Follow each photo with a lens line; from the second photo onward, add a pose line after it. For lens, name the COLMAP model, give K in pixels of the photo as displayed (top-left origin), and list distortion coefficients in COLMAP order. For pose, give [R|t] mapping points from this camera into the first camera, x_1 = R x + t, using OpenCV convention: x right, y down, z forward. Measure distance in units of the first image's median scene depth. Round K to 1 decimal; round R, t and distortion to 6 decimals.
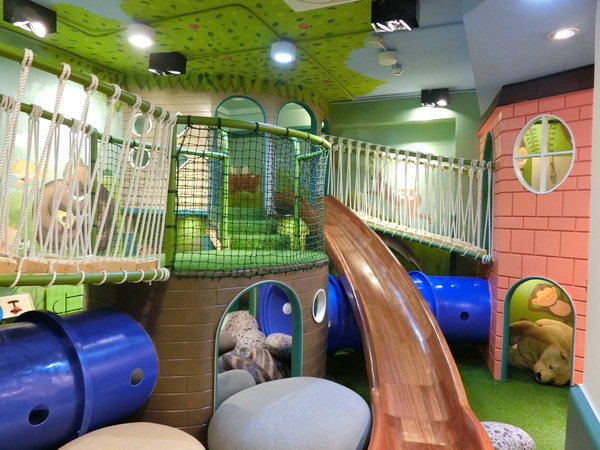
lens RADIAL K [[448.4, 0, 307.7], [0, 448.4, 226.2], [0, 0, 1]] dist [-0.022183, -0.001659]
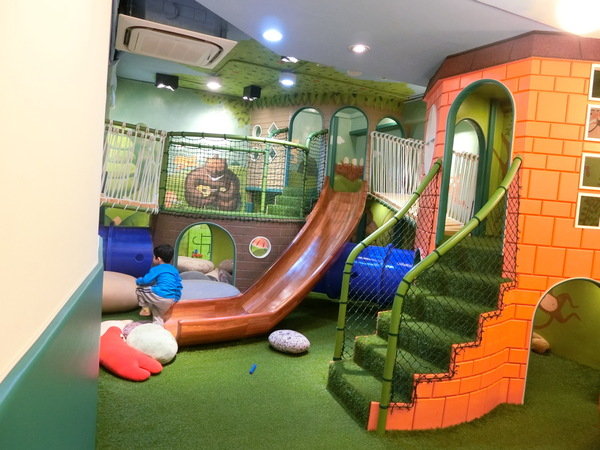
lens RADIAL K [[448.4, 0, 298.2], [0, 448.4, 222.2], [0, 0, 1]] dist [-0.022183, -0.001659]
pose [[0.739325, 0.075894, -0.669058, 1.131267], [-0.077825, 0.996600, 0.027050, 0.039906], [0.668836, 0.032070, 0.742718, -0.051660]]
